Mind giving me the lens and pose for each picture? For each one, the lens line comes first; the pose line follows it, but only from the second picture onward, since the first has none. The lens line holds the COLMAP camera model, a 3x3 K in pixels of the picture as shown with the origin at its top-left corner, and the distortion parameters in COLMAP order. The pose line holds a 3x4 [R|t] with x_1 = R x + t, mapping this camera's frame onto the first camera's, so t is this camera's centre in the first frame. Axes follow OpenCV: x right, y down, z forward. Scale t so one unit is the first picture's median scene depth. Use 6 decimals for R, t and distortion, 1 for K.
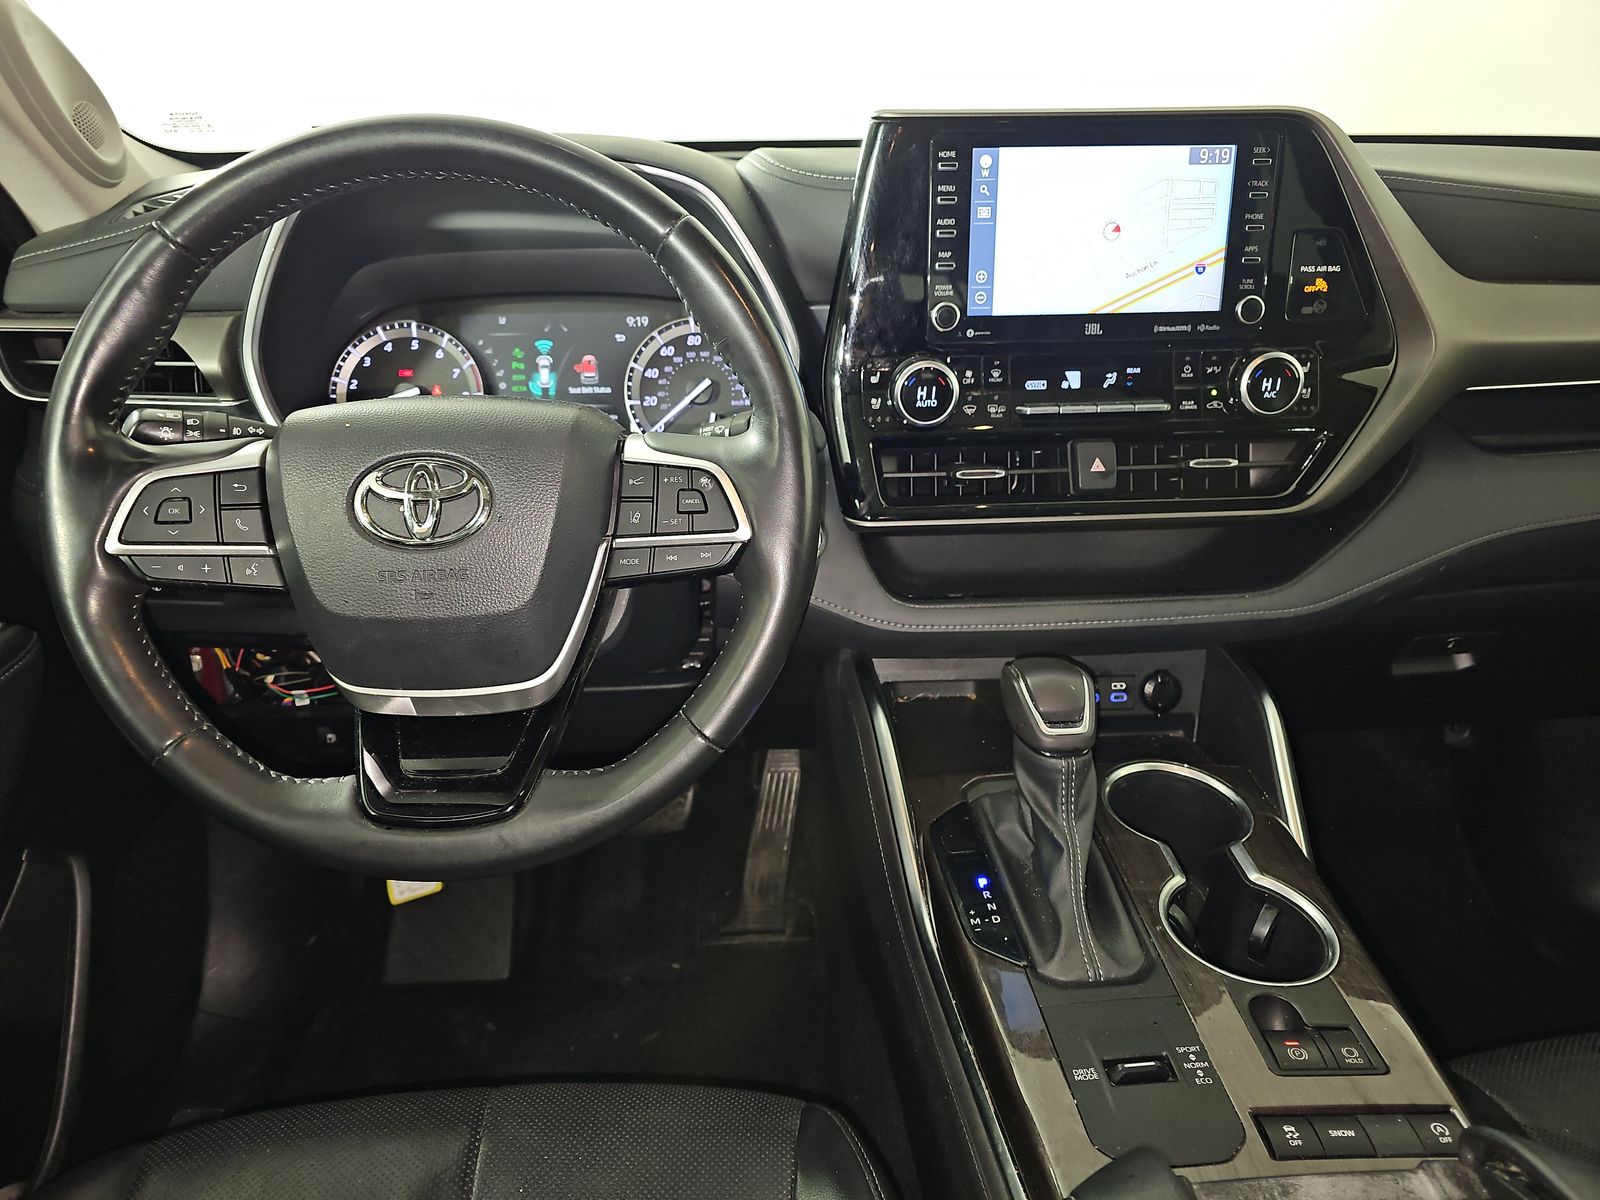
lens RADIAL K [[1065.7, 0, 810.6], [0, 1065.7, 616.6], [0, 0, 1]] dist [-0.002786, -0.034235]
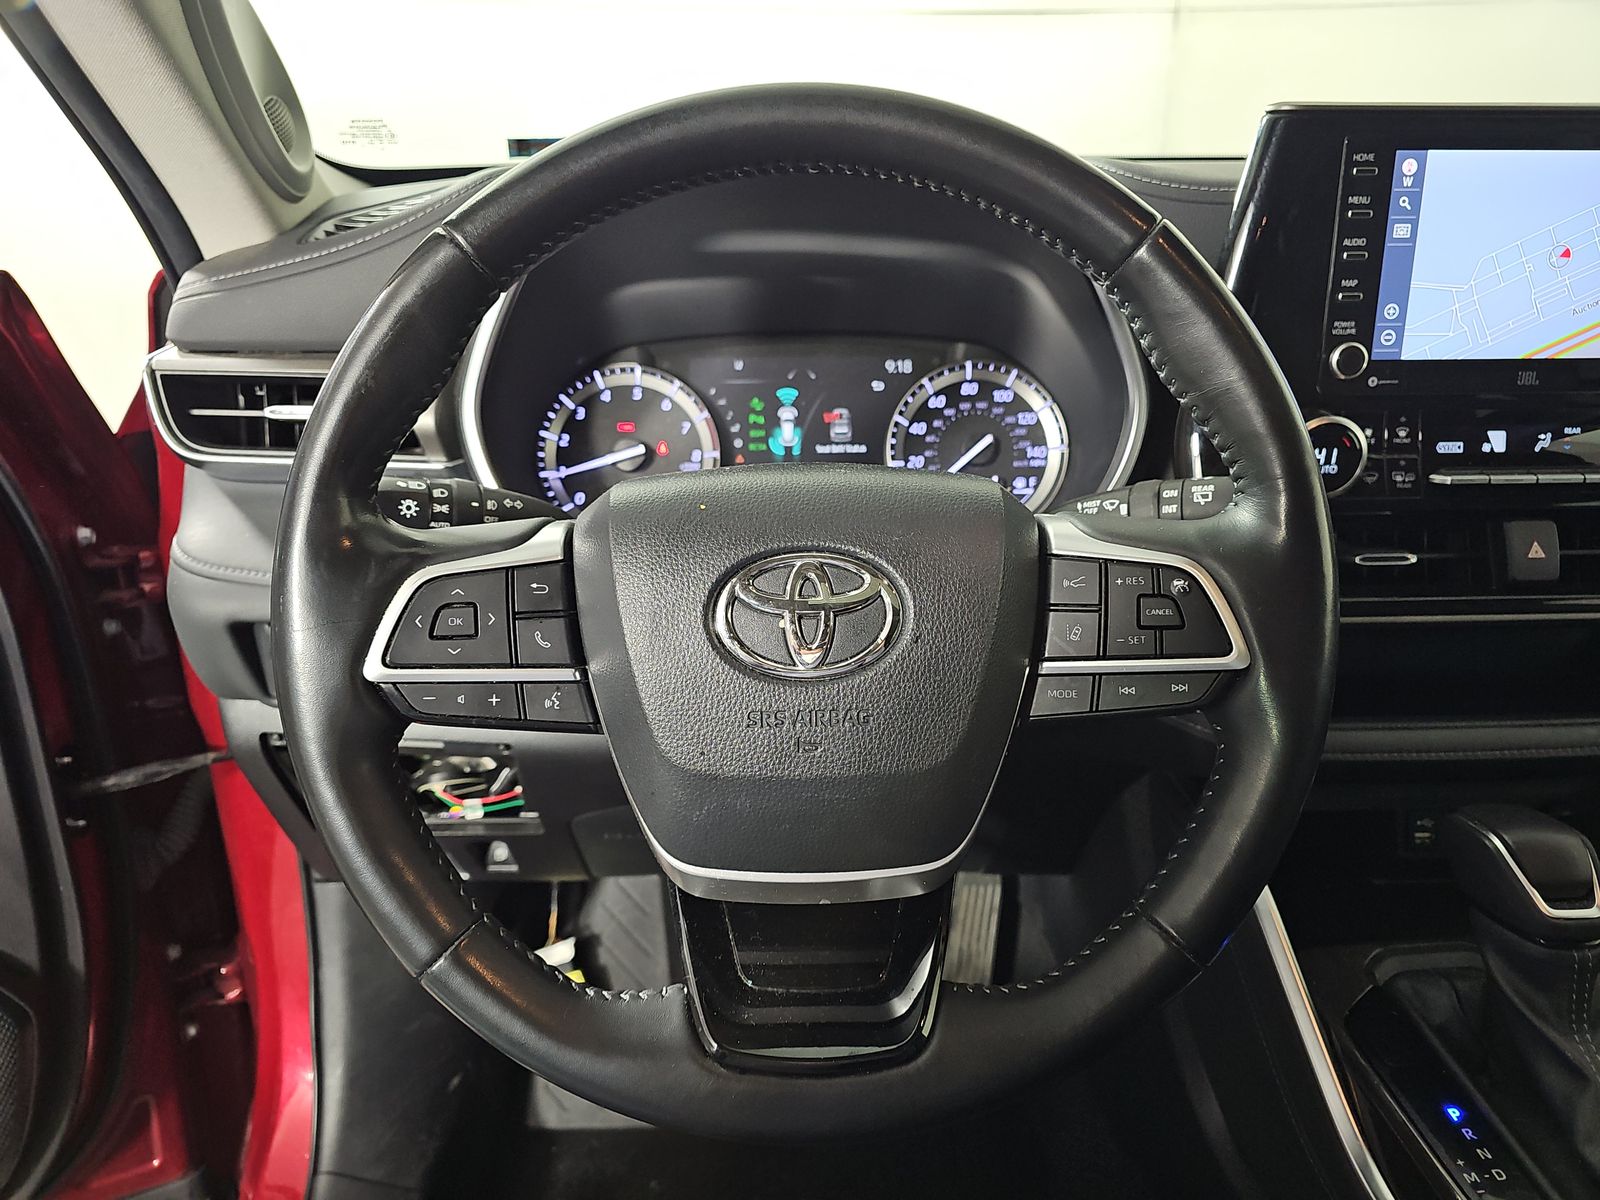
lens RADIAL K [[1065.7, 0, 784.0], [0, 1065.7, 611.3], [0, 0, 1]] dist [-0.002786, -0.034235]
pose [[0.998882, 0.010603, -0.046060, -0.245454], [-0.012790, 0.998792, -0.047435, -0.053450], [0.045502, 0.047971, 0.997812, 0.204934]]
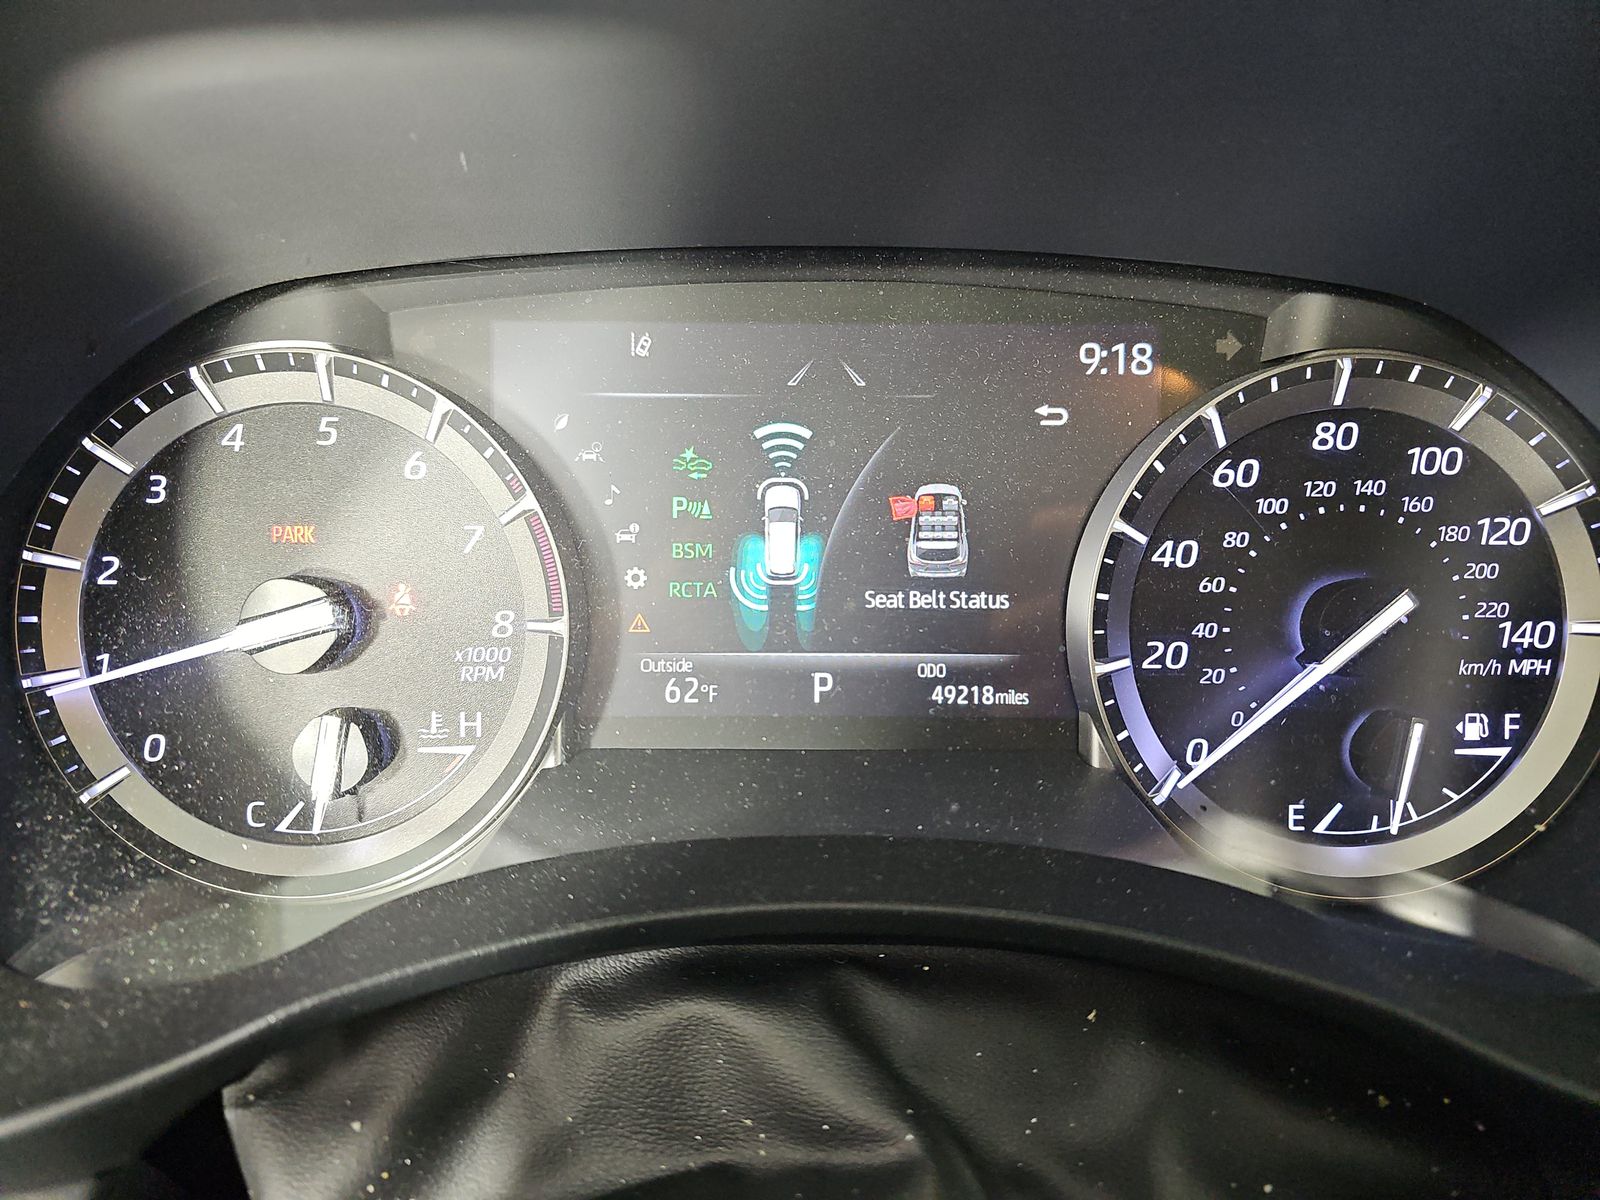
lens RADIAL K [[1065.7, 0, 761.8], [0, 1065.7, 607.2], [0, 0, 1]] dist [-0.002786, -0.034235]
pose [[0.996649, 0.040229, -0.071215, -0.269950], [-0.038396, 0.998900, 0.026921, -0.250712], [0.072219, -0.024096, 0.997098, 0.828168]]
